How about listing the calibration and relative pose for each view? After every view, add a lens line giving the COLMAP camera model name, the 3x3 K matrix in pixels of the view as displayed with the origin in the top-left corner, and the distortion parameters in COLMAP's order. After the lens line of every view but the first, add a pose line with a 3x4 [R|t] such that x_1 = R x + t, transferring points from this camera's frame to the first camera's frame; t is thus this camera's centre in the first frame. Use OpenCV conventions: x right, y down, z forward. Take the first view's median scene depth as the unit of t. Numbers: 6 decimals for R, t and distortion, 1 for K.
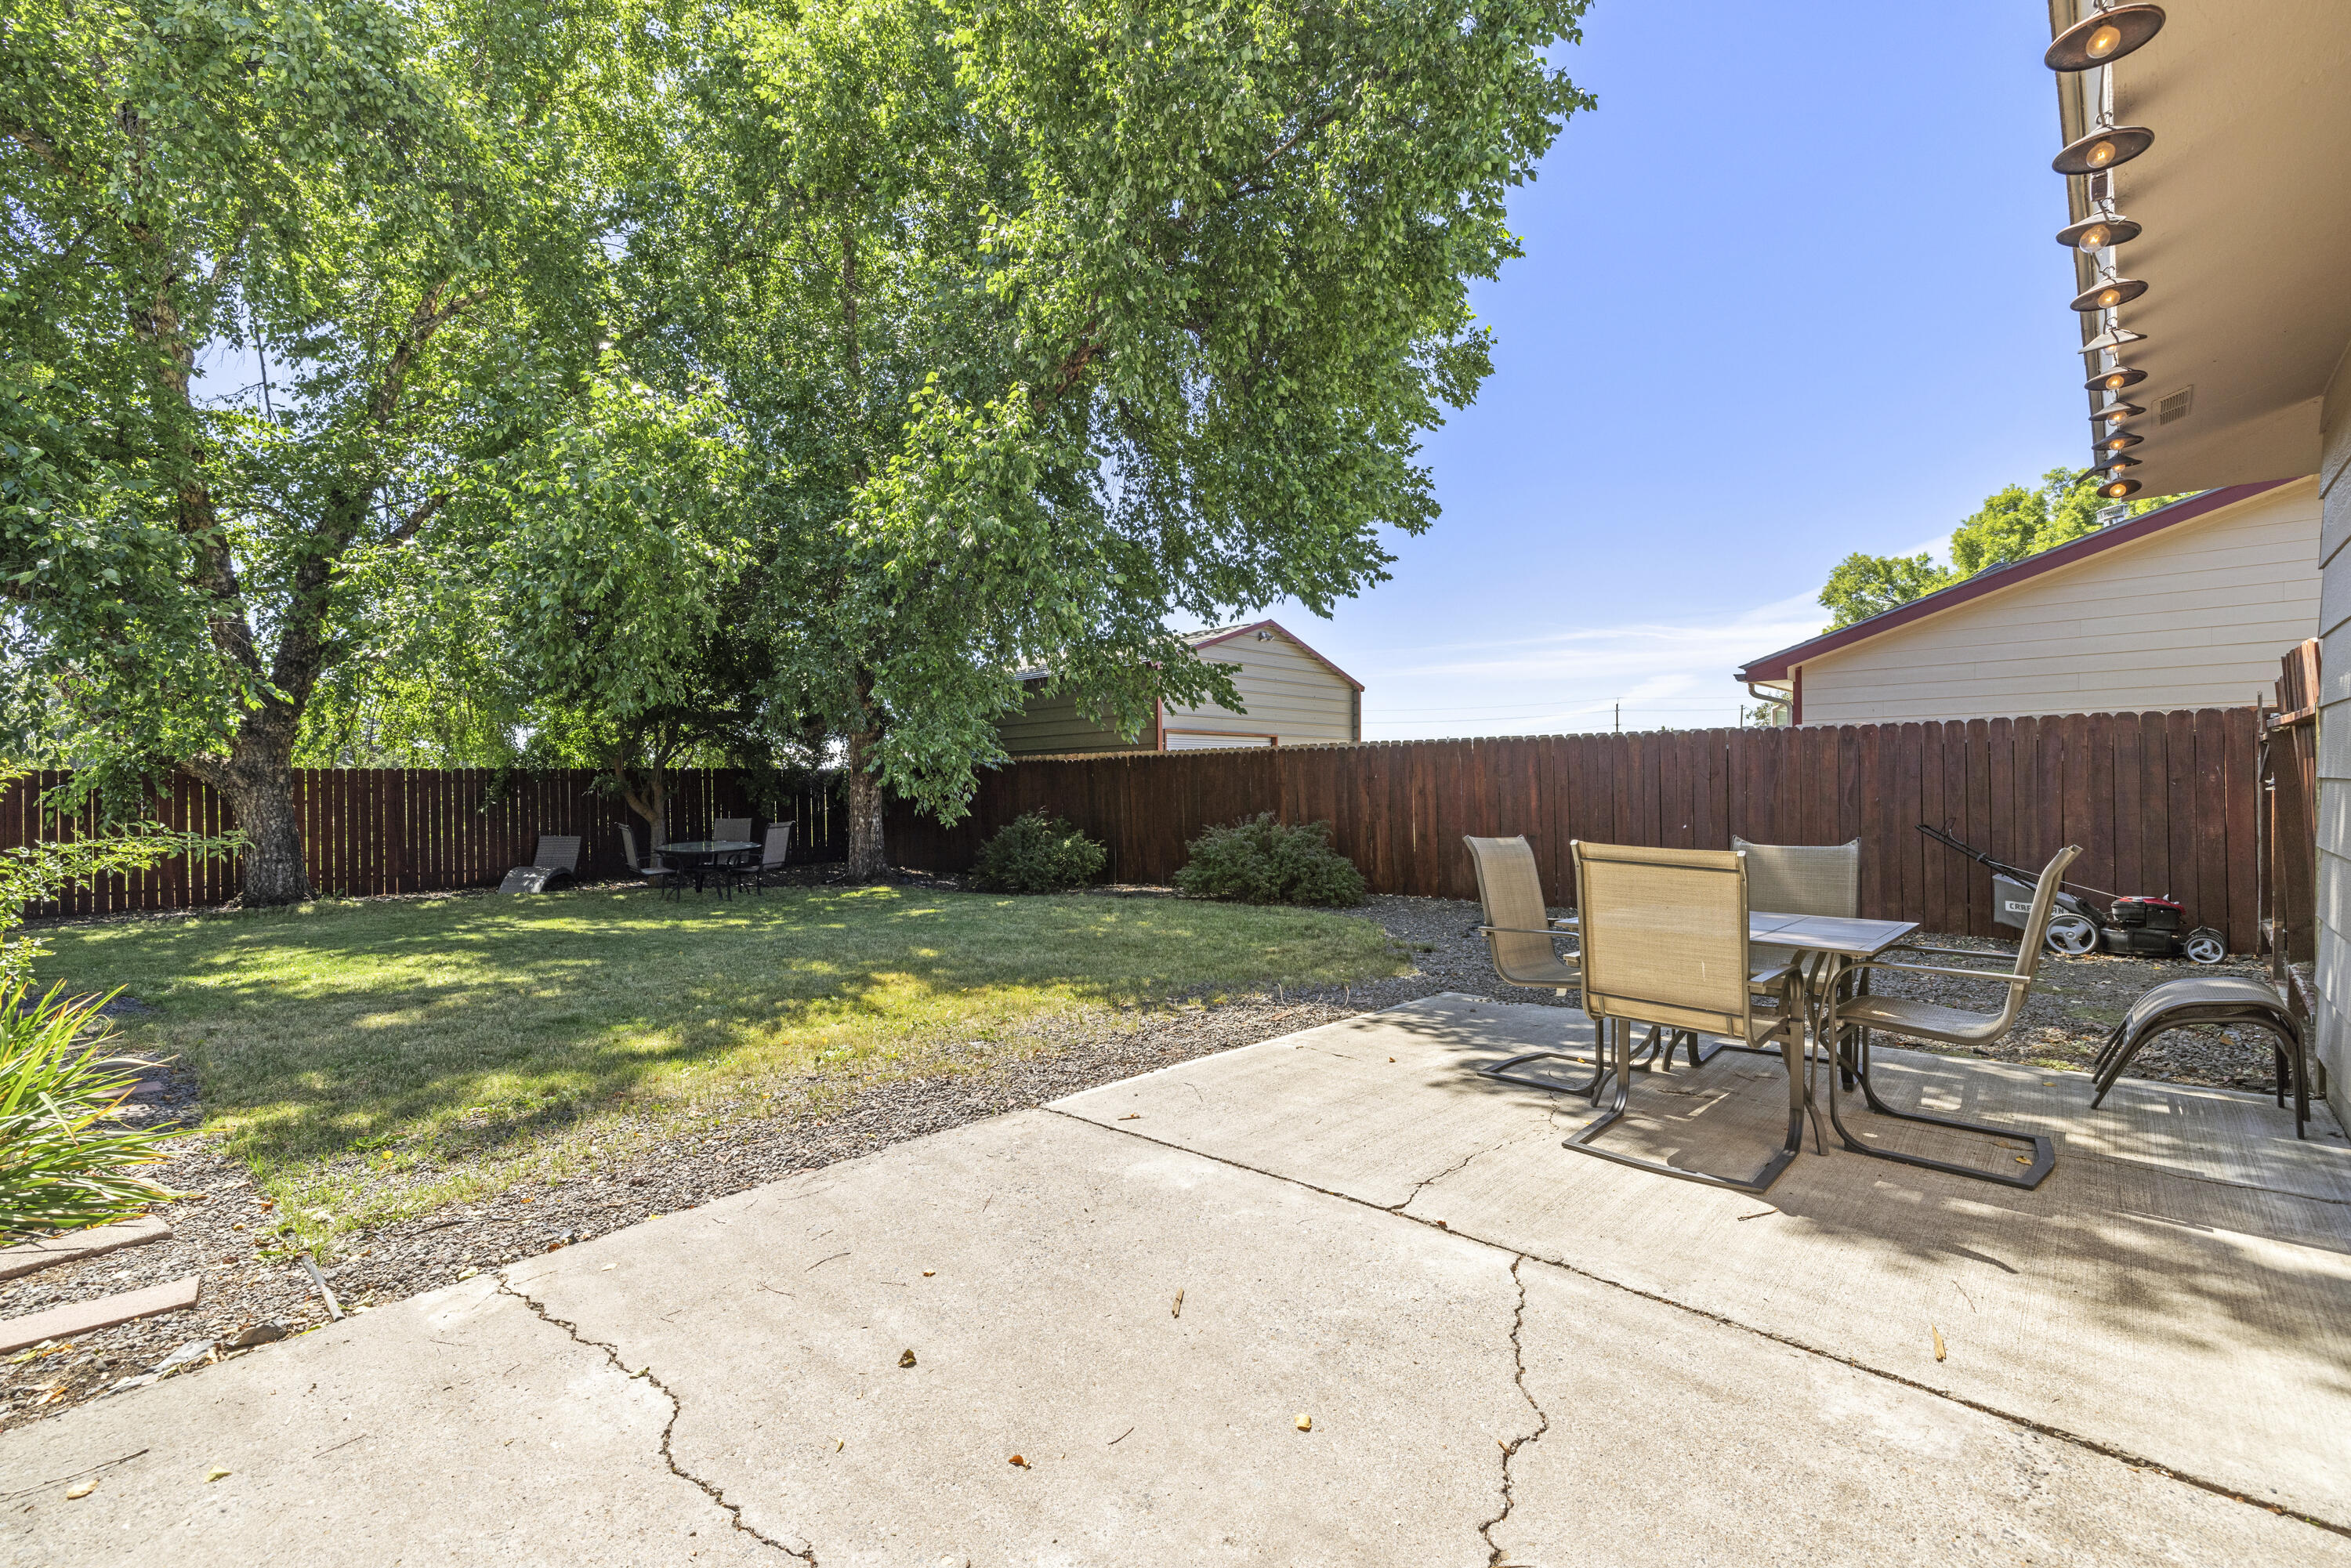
lens RADIAL K [[996.2, 0, 1175.2], [0, 996.2, 780.0], [0, 0, 1]] dist [0.000879, -0.000980]
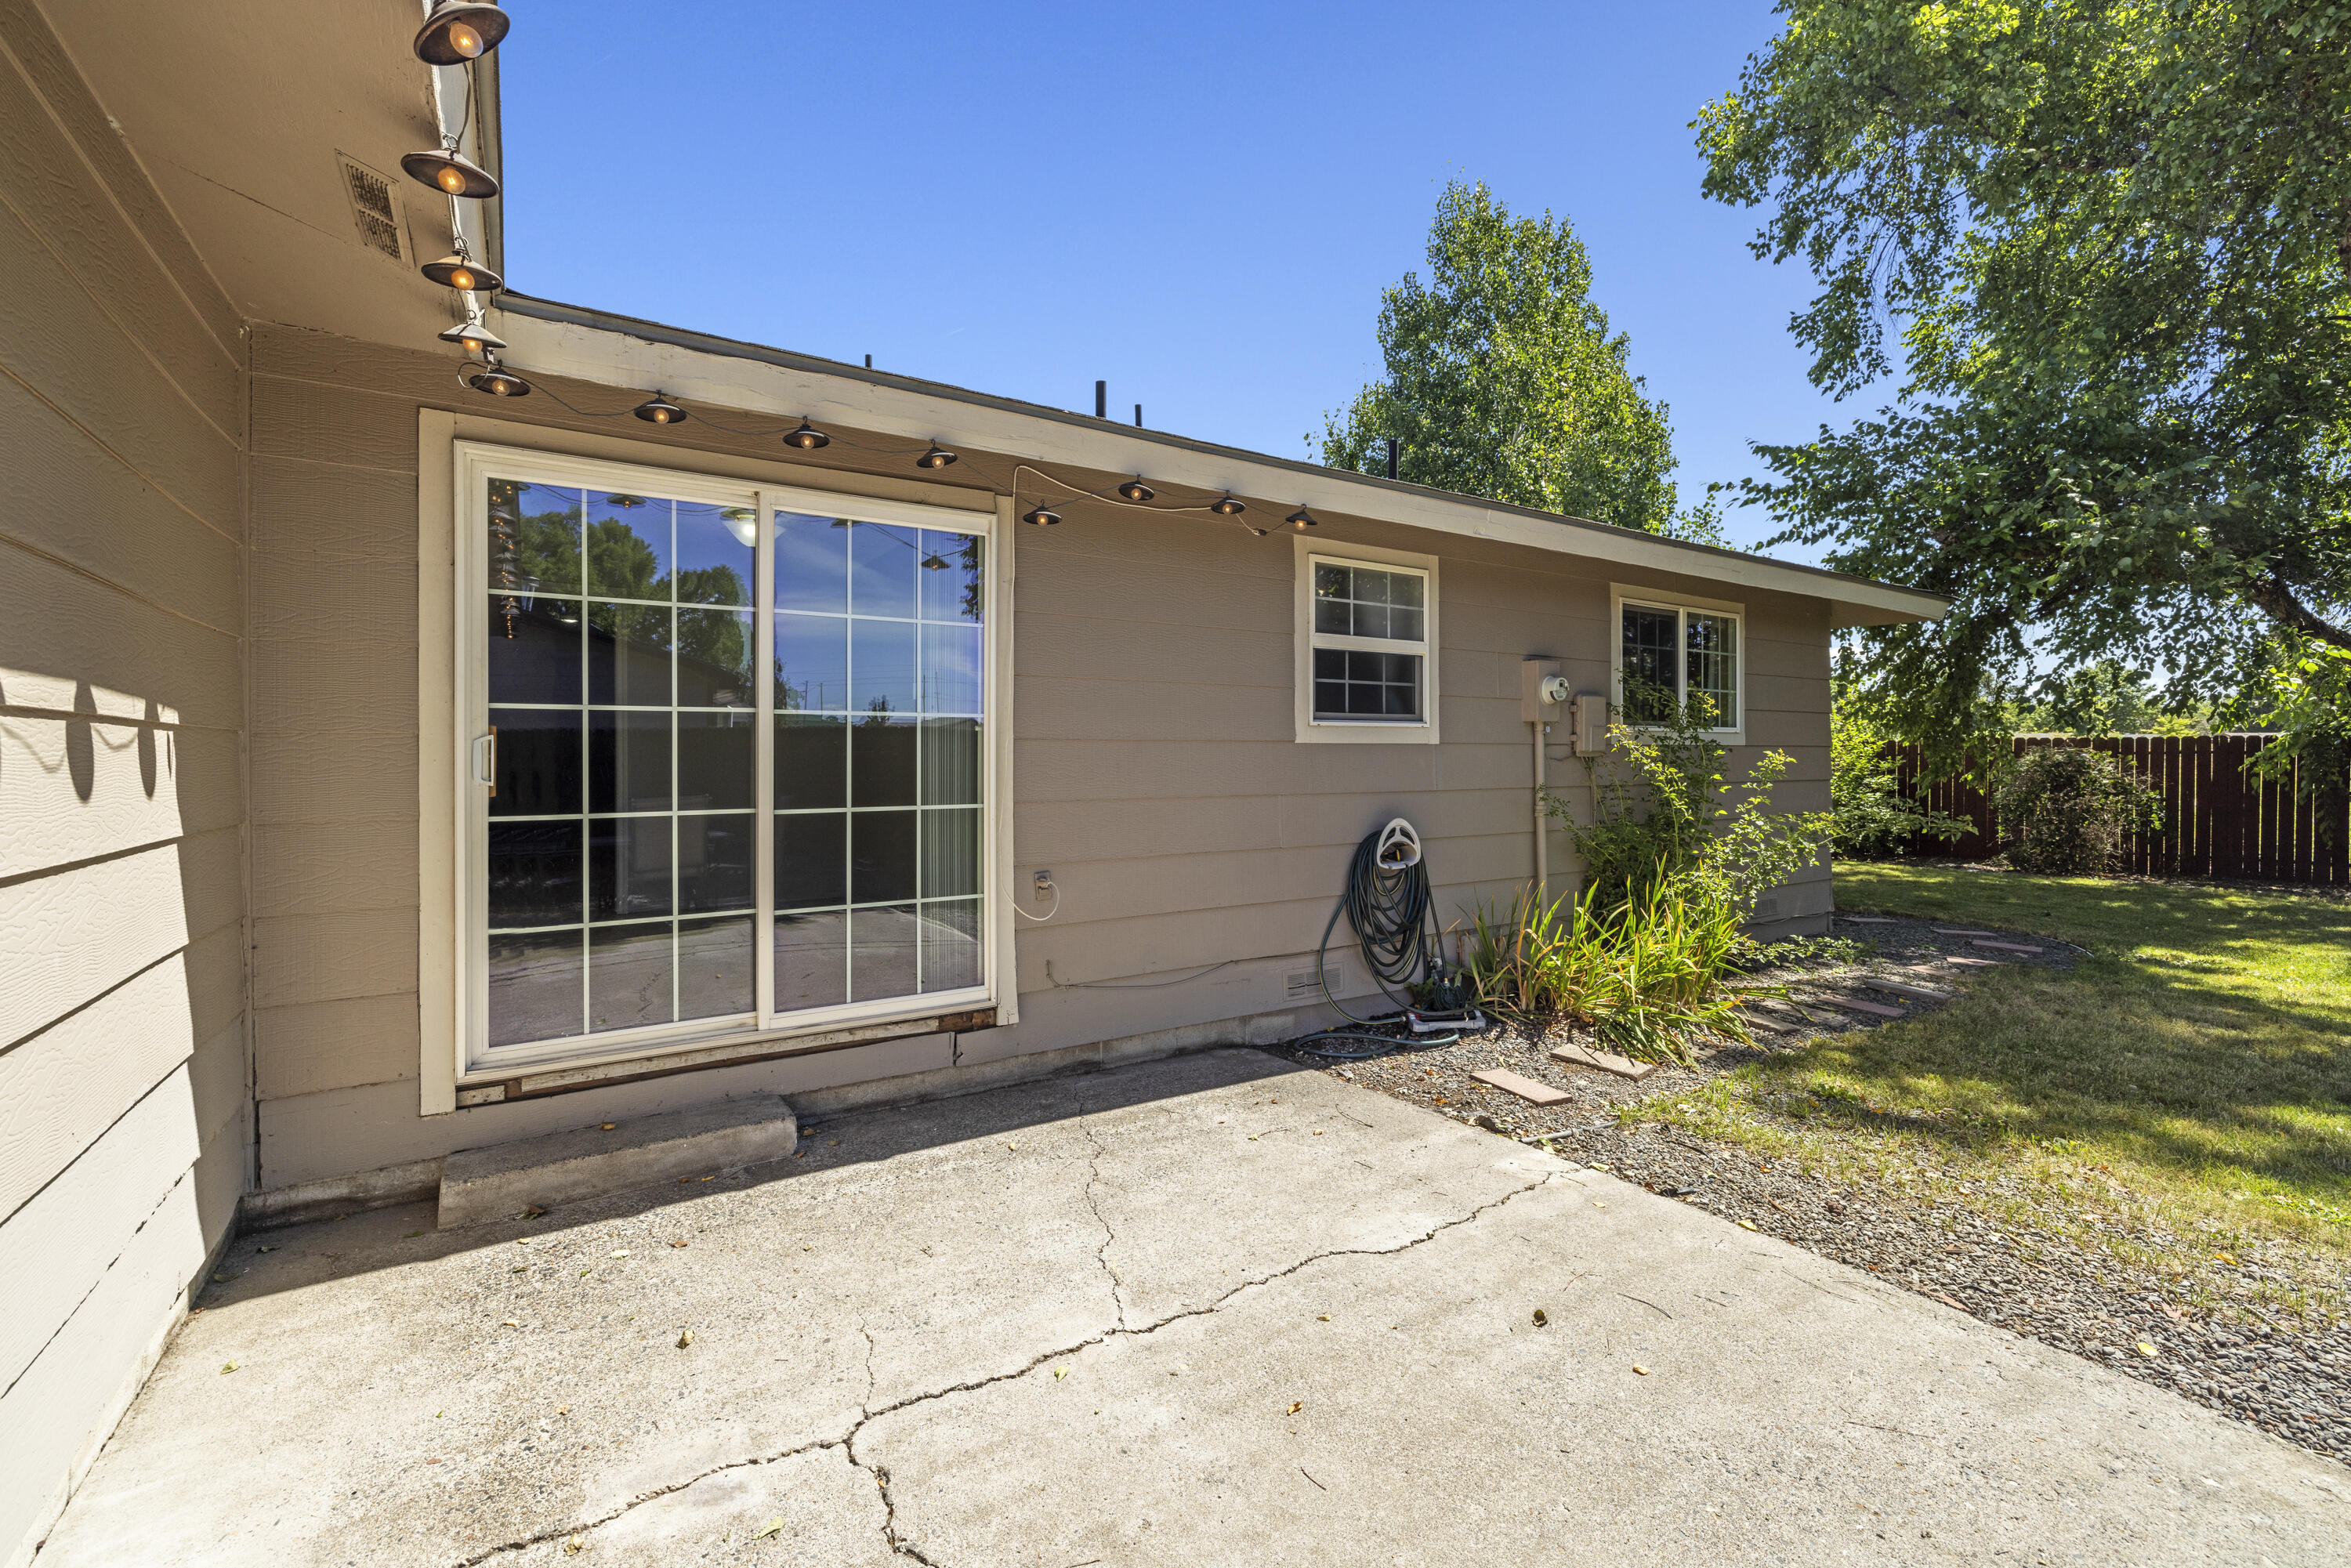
lens RADIAL K [[996.2, 0, 1177.7], [0, 996.2, 766.9], [0, 0, 1]] dist [0.000879, -0.000980]
pose [[-0.233867, 0.027912, -0.971868, 0.675408], [0.003208, 0.999605, 0.027936, -0.057301], [0.972263, 0.003416, -0.233864, 0.804640]]
